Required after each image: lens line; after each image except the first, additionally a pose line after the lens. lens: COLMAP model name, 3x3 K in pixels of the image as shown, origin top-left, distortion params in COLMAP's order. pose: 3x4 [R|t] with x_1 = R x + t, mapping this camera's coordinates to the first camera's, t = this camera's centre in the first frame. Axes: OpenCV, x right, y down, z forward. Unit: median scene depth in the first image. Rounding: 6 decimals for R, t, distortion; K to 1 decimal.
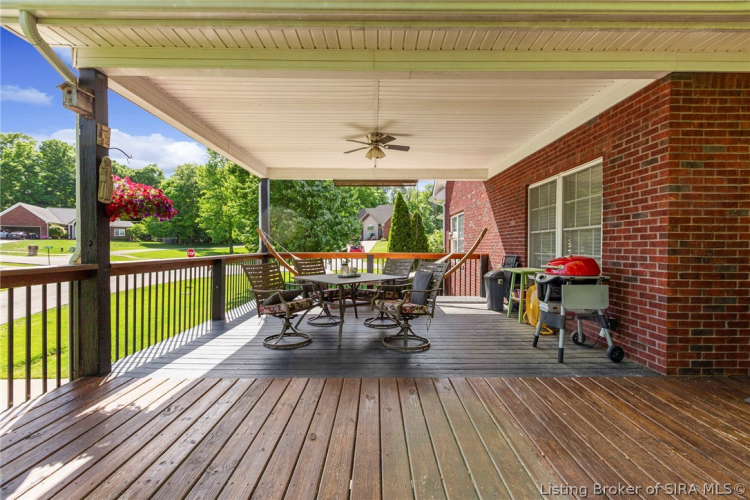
lens RADIAL K [[339.4, 0, 375.1], [0, 339.4, 247.0], [0, 0, 1]] dist [-0.002157, -0.000166]
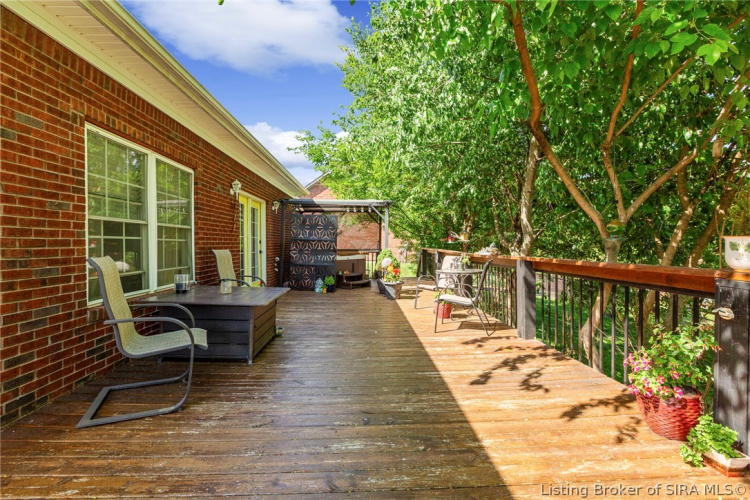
lens RADIAL K [[339.4, 0, 374.4], [0, 339.4, 248.4], [0, 0, 1]] dist [-0.002157, -0.000166]
pose [[-0.033471, -0.014576, 0.999333, 0.189758], [0.004984, 0.999879, 0.014751, -0.002207], [-0.999427, 0.005475, -0.033395, 0.233898]]
